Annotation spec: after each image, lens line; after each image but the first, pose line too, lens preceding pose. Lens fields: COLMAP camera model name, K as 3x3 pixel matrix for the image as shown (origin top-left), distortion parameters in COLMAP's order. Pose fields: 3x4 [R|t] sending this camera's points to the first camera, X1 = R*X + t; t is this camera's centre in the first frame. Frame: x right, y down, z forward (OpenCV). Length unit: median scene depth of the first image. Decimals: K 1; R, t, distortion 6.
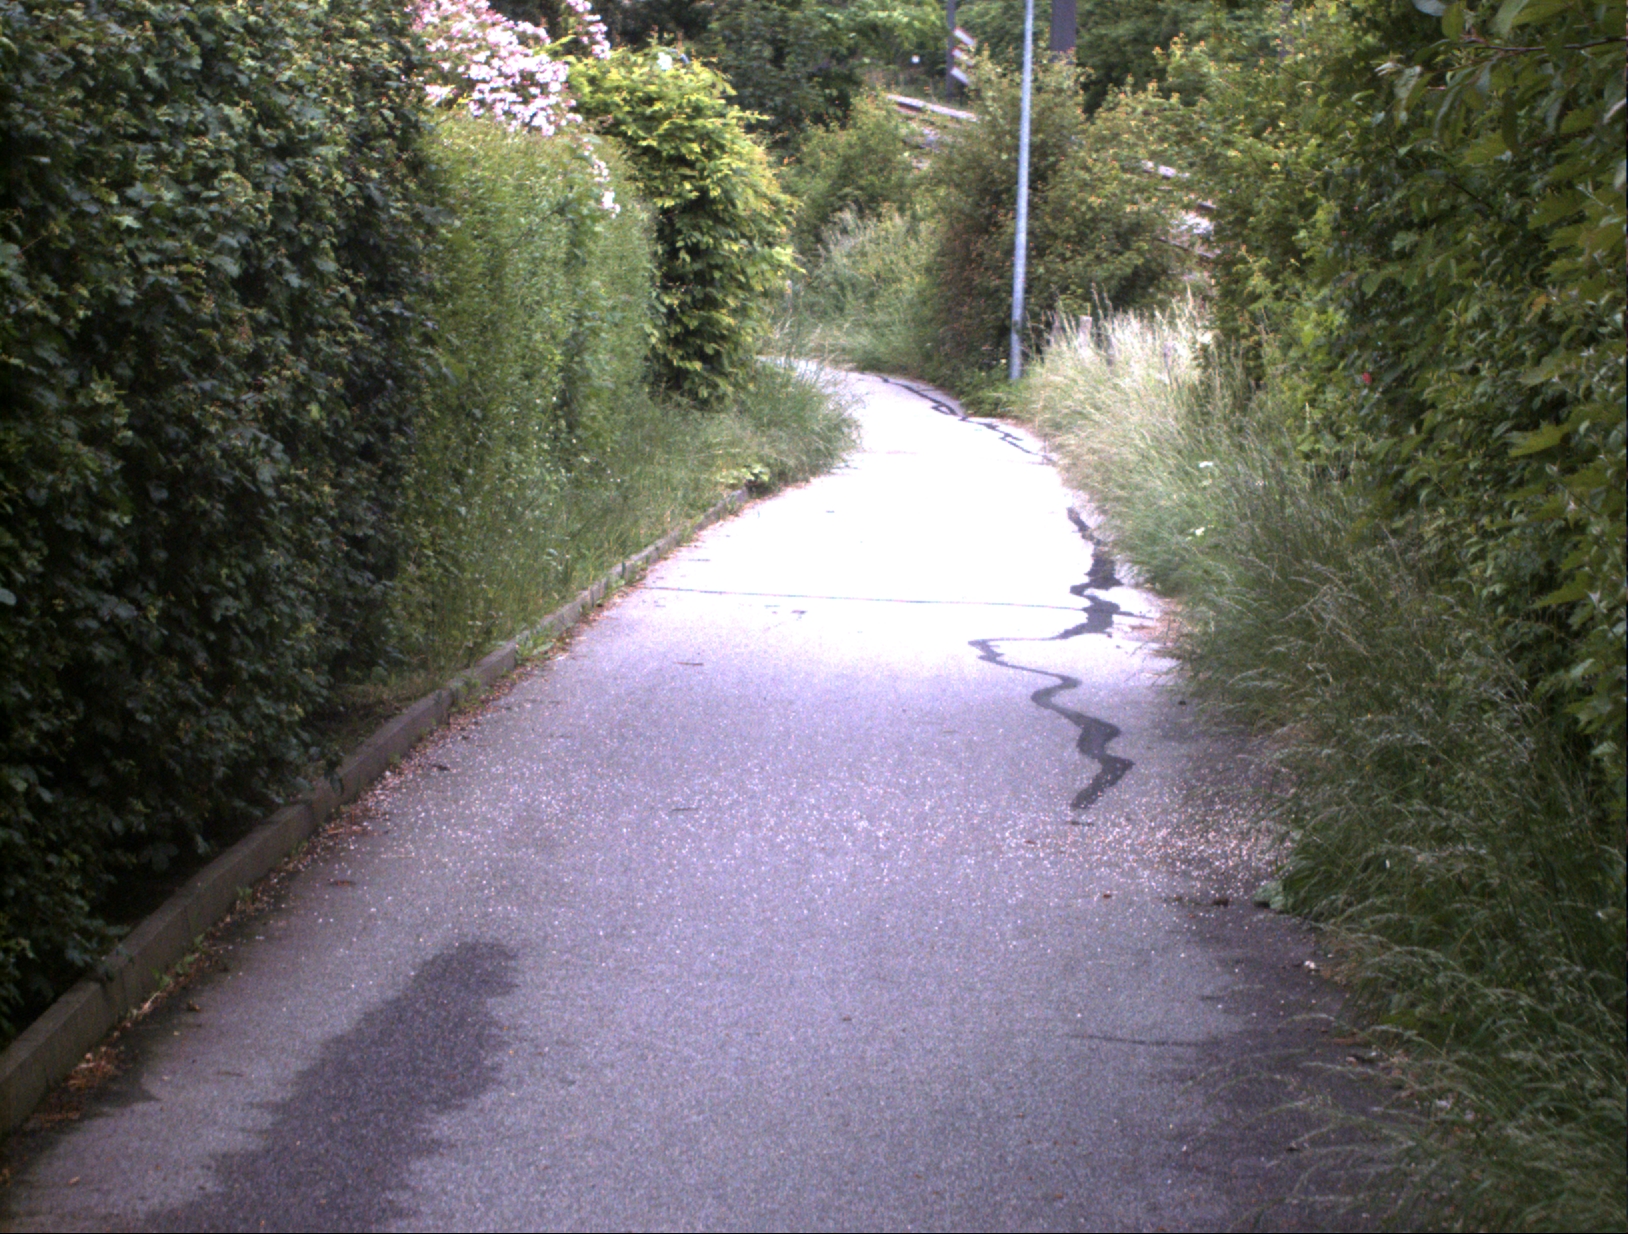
lens RADIAL K [[5892.6, 0, 814.0], [0, 5892.6, 617.0], [0, 0, 1]] dist [-0.353518, 1.101124]
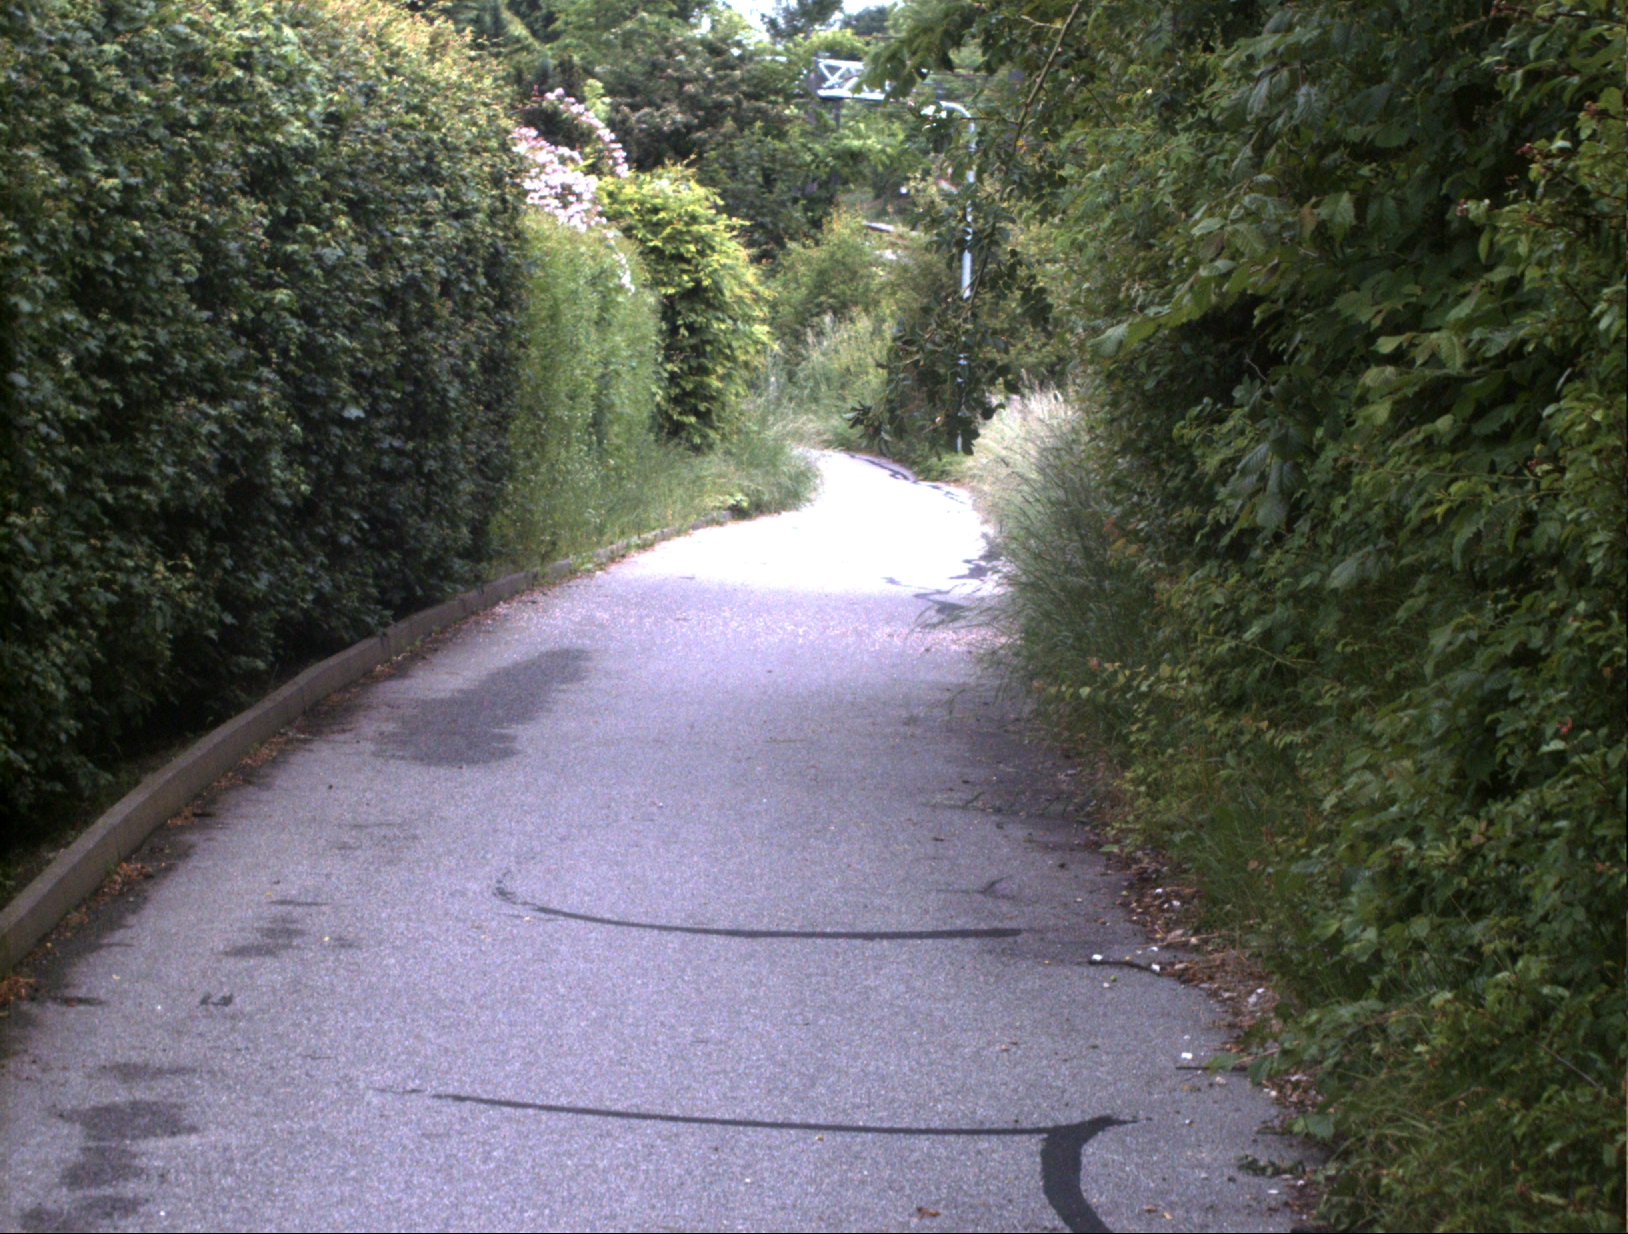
lens RADIAL K [[5892.6, 0, 814.0], [0, 5892.6, 617.0], [0, 0, 1]] dist [-0.353518, 1.101124]
pose [[0.999989, 0.004609, 0.000974, 0.005390], [-0.004586, 0.999736, -0.022504, 0.028455], [-0.001078, 0.022499, 0.999746, -0.269458]]
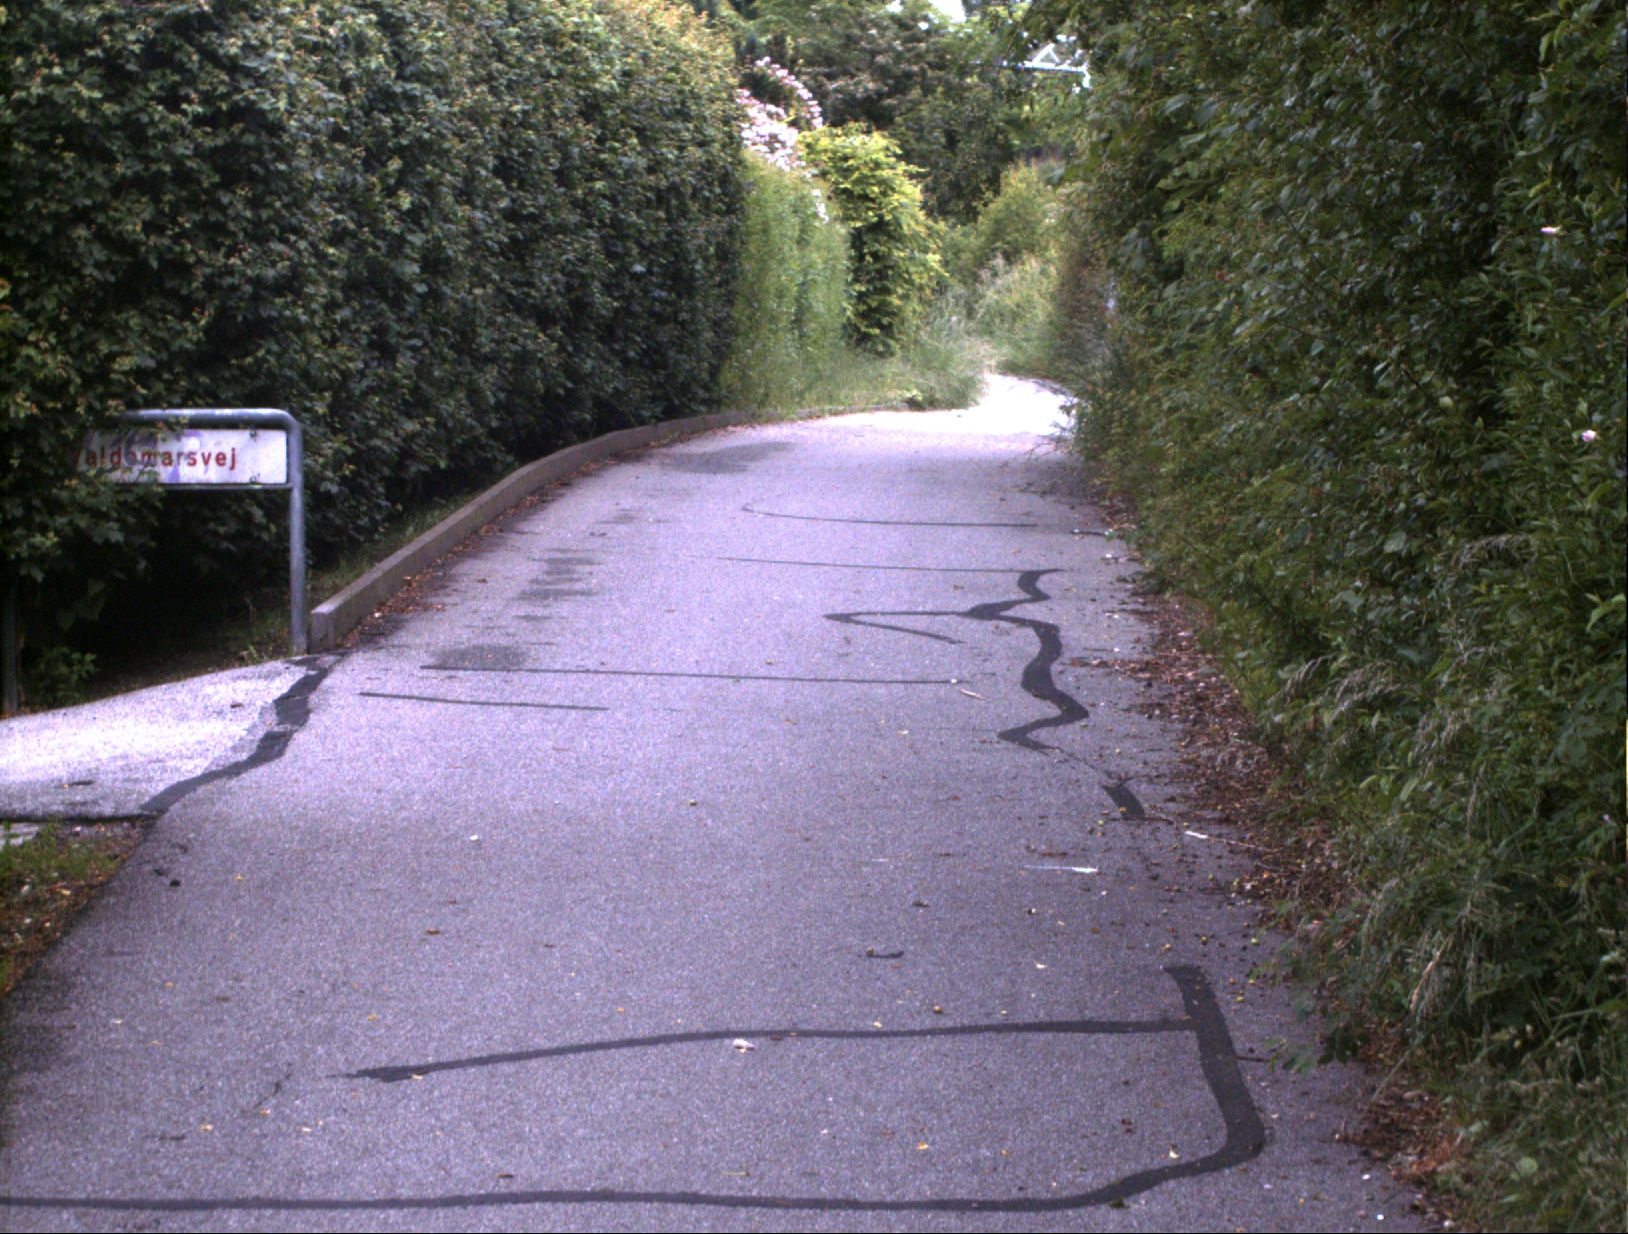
lens RADIAL K [[5892.6, 0, 814.0], [0, 5892.6, 617.0], [0, 0, 1]] dist [-0.353518, 1.101124]
pose [[0.999449, 0.003255, -0.033037, 0.014865], [-0.003842, 0.999836, -0.017714, 0.059459], [0.032974, 0.017832, 0.999297, -0.536650]]
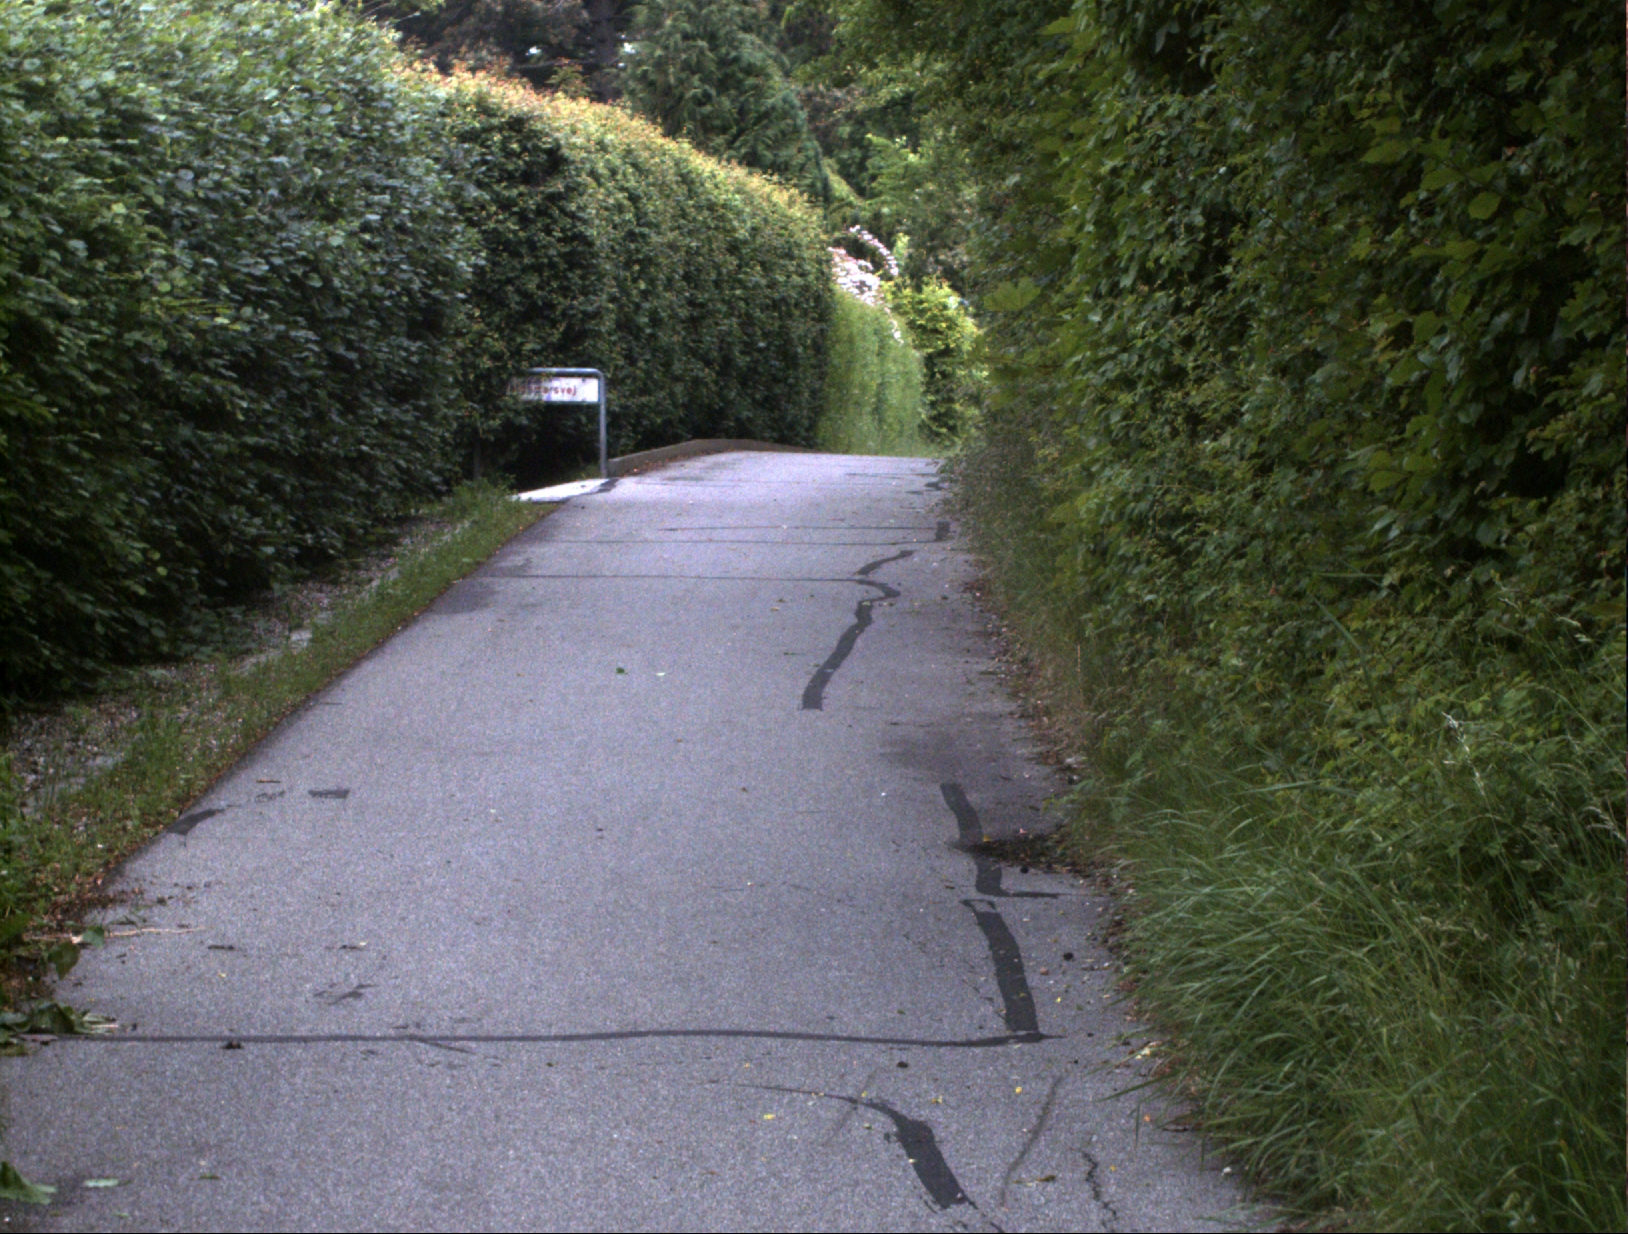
lens RADIAL K [[5892.6, 0, 814.0], [0, 5892.6, 617.0], [0, 0, 1]] dist [-0.353518, 1.101124]
pose [[0.998375, -0.000820, -0.056980, 0.052653], [-0.001973, 0.998799, -0.048954, 0.125288], [0.056952, 0.048987, 0.997174, -1.072223]]
